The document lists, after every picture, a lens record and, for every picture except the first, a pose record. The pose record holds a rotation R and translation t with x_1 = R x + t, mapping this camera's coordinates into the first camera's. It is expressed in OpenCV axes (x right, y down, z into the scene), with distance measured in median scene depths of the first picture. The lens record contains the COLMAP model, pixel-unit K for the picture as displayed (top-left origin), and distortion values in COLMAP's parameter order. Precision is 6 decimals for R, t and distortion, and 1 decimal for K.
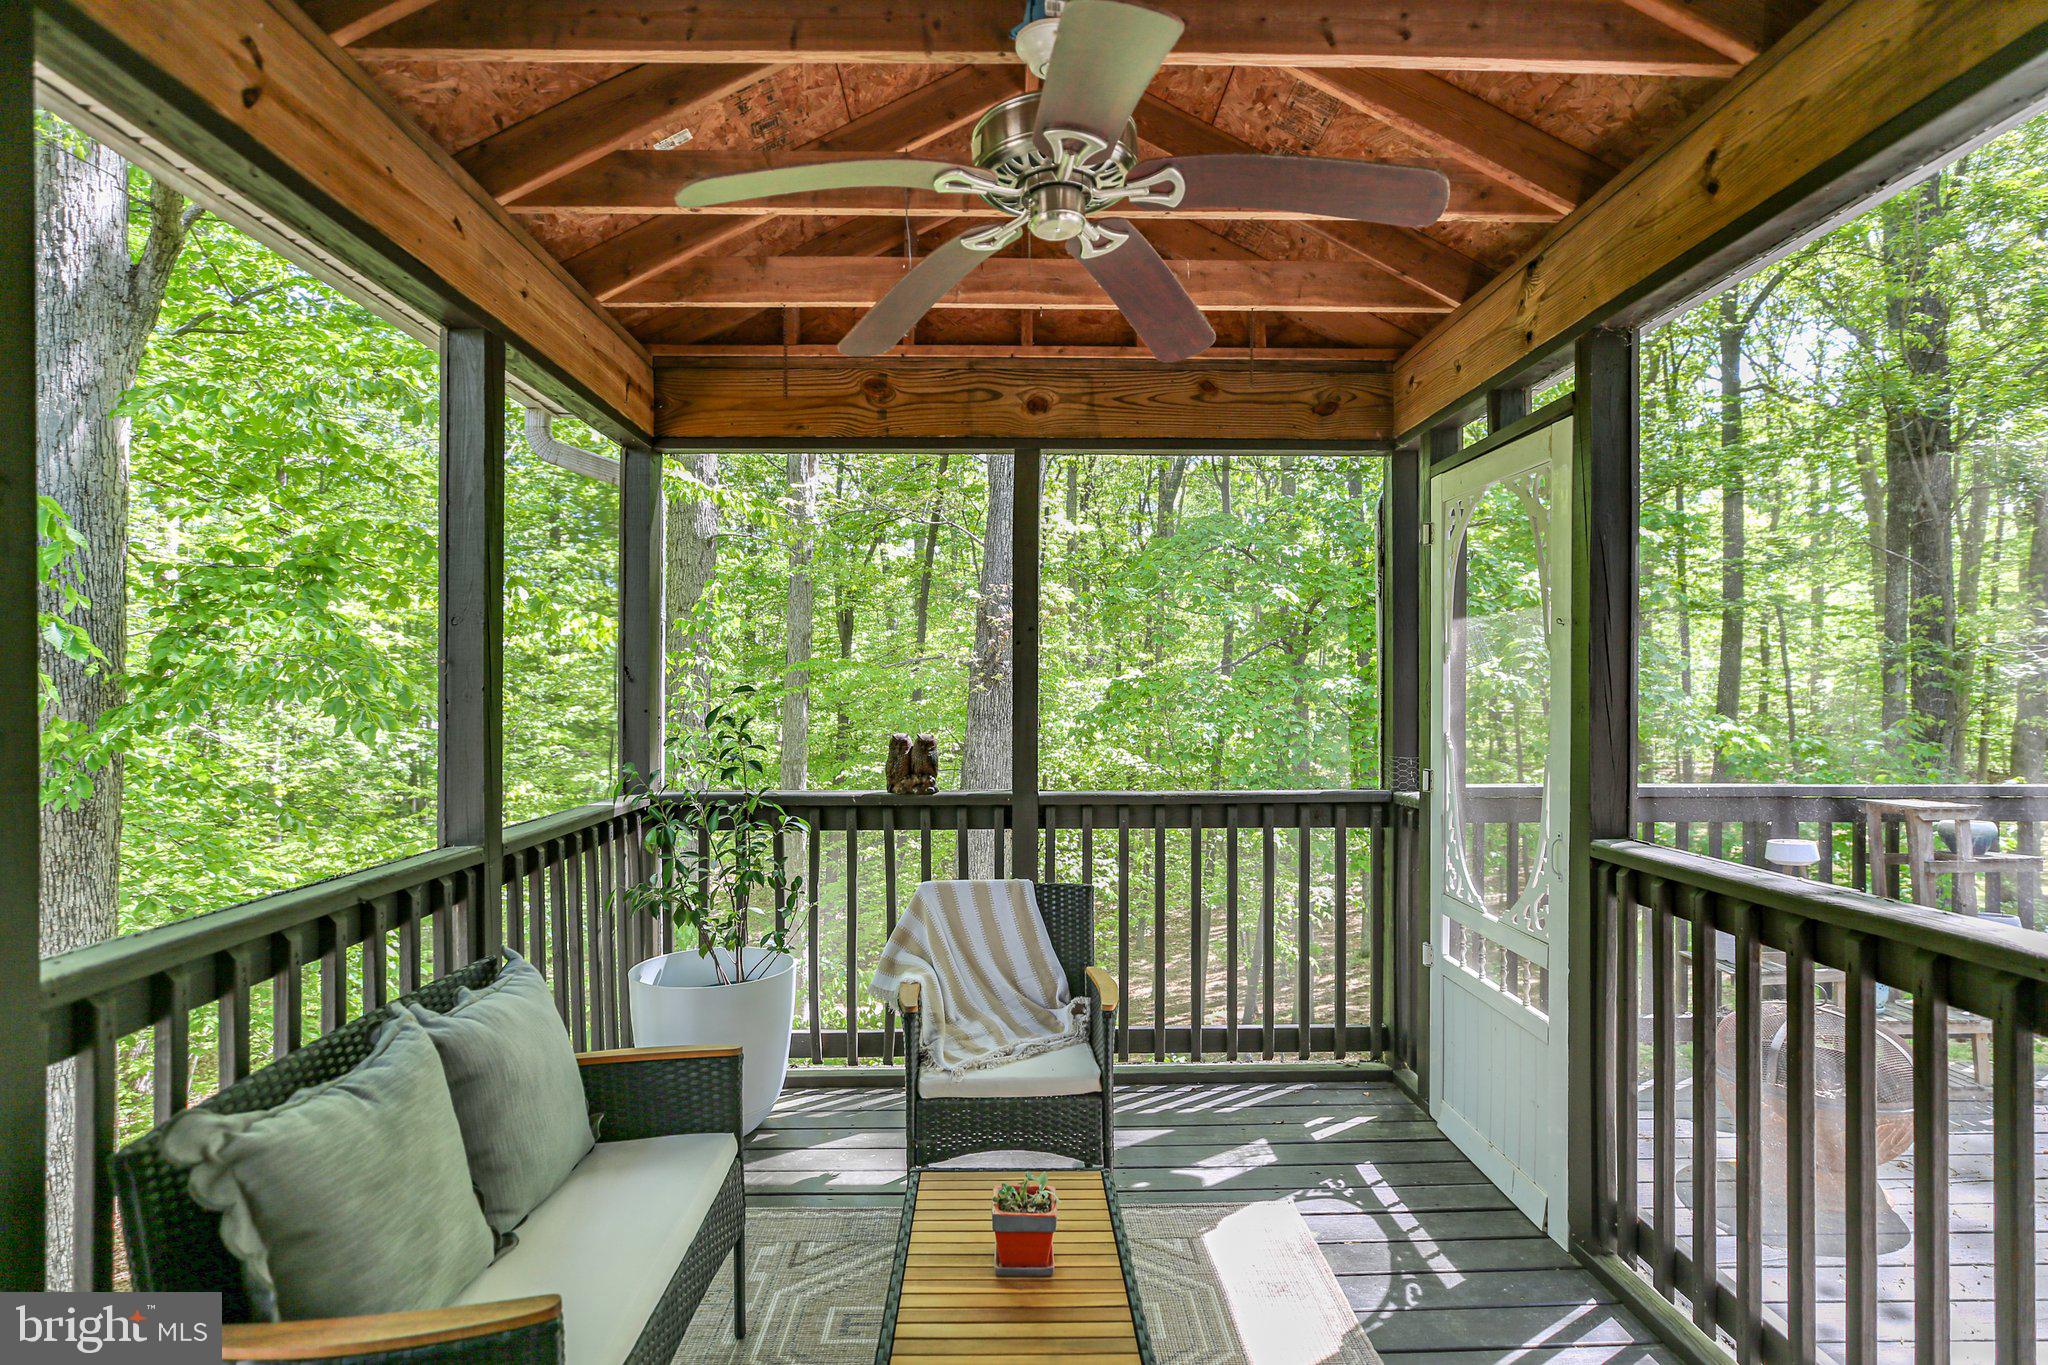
lens RADIAL K [[1026.2, 0, 1021.3], [0, 1026.2, 686.7], [0, 0, 1]] dist [-0.011939, 0.002985]
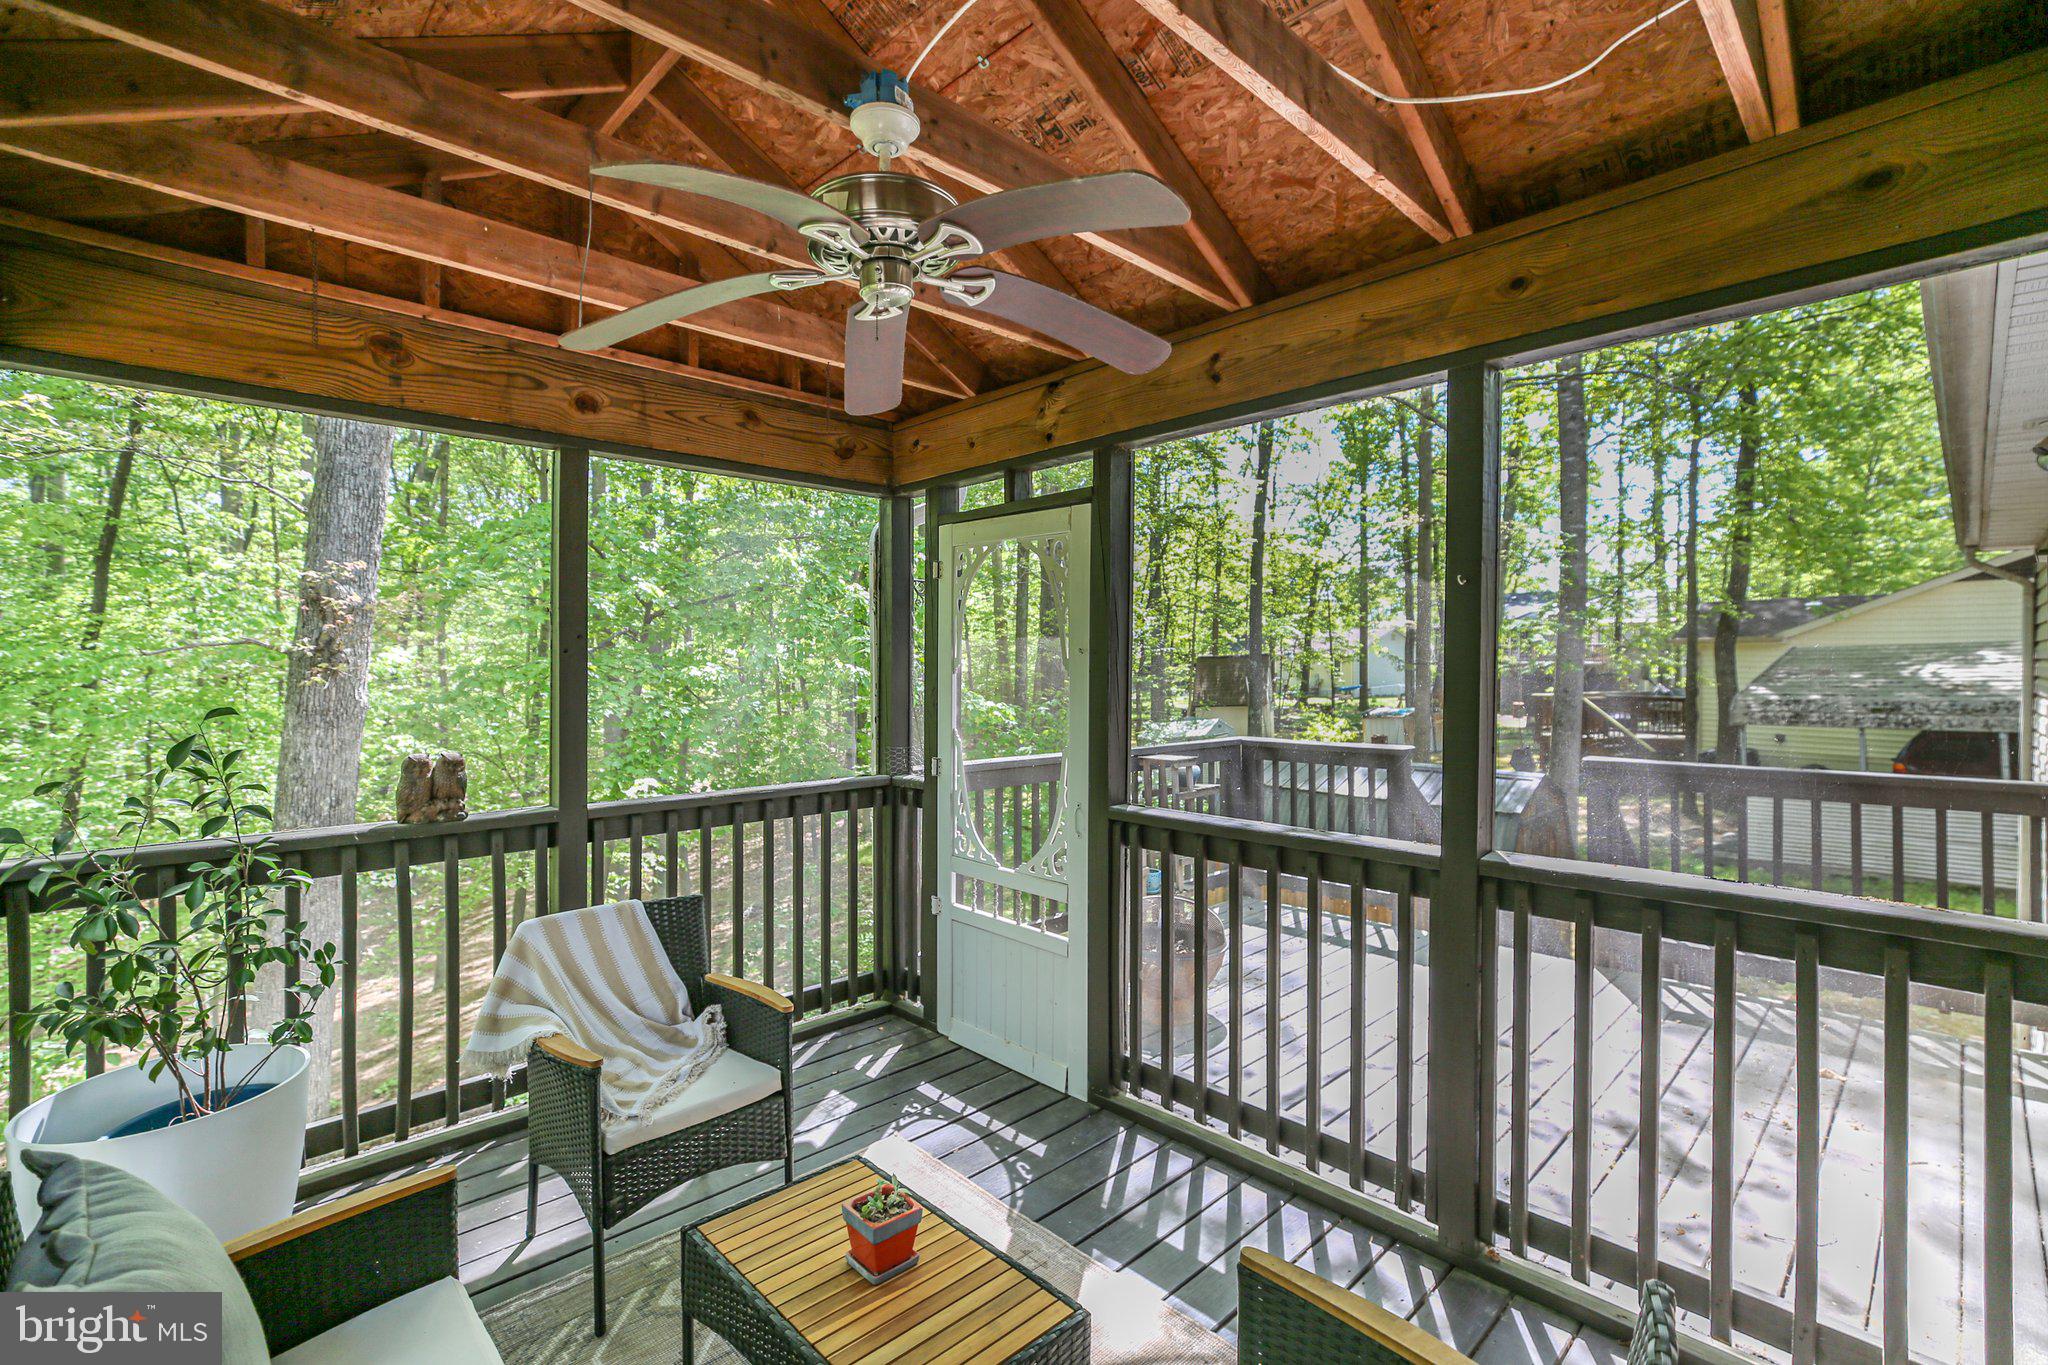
lens RADIAL K [[923.8, 0, 977.6], [0, 923.8, 667.5], [0, 0, 1]] dist [-0.011209, 0.001581]
pose [[0.746916, -0.003725, 0.664907, -0.319552], [-0.002789, 0.999958, 0.008735, -0.040358], [-0.664912, -0.008379, 0.746875, 0.123239]]
